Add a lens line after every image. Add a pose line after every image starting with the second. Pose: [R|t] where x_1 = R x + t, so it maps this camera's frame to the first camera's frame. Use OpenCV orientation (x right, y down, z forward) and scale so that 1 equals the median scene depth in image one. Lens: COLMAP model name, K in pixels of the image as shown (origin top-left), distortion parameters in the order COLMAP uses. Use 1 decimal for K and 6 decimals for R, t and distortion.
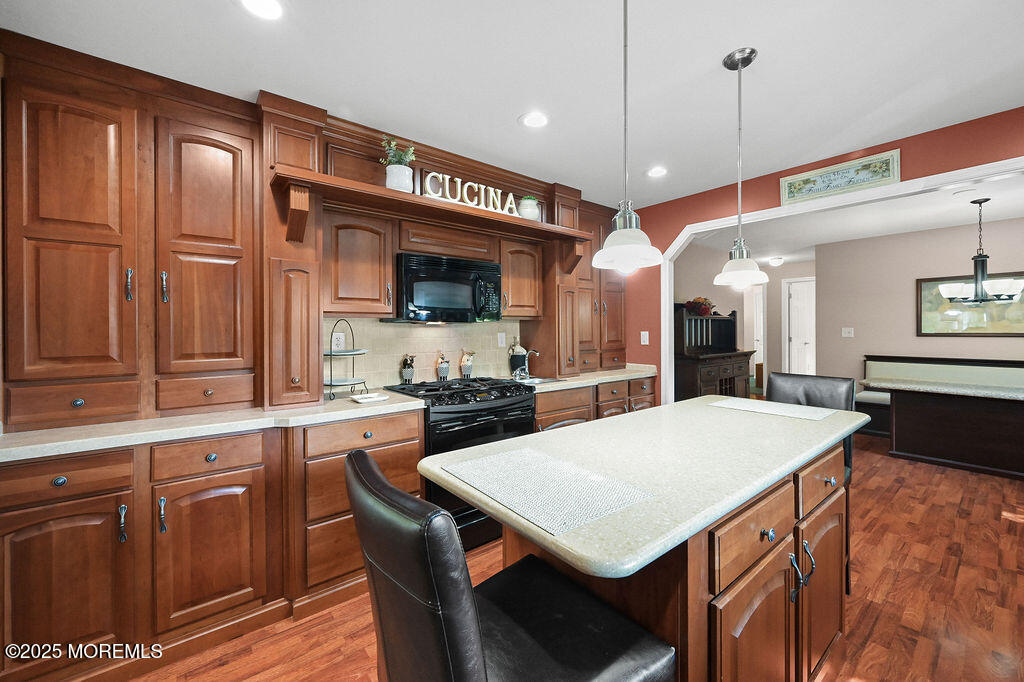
lens RADIAL K [[412.2, 0, 512.9], [0, 412.2, 336.1], [0, 0, 1]] dist [-0.000208, -0.000073]
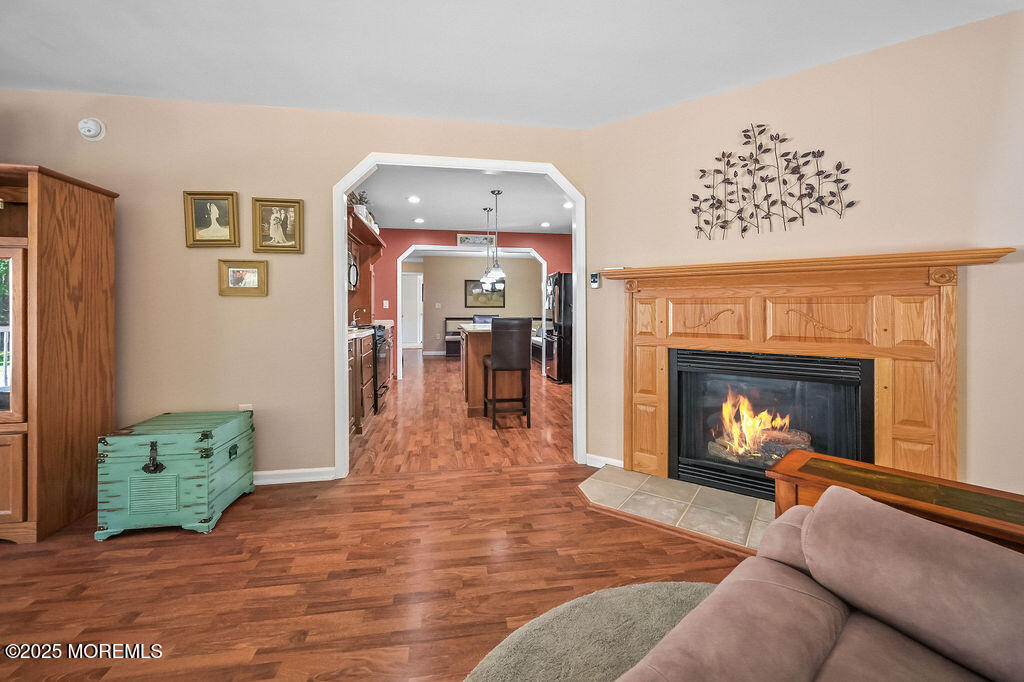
lens RADIAL K [[434.1, 0, 511.9], [0, 434.1, 313.0], [0, 0, 1]] dist [0.000317, -0.000130]
pose [[0.499584, 0.002435, 0.866262, -0.981184], [0.007271, 0.999949, -0.007005, 0.056766], [-0.866235, 0.009798, 0.499541, -0.351193]]
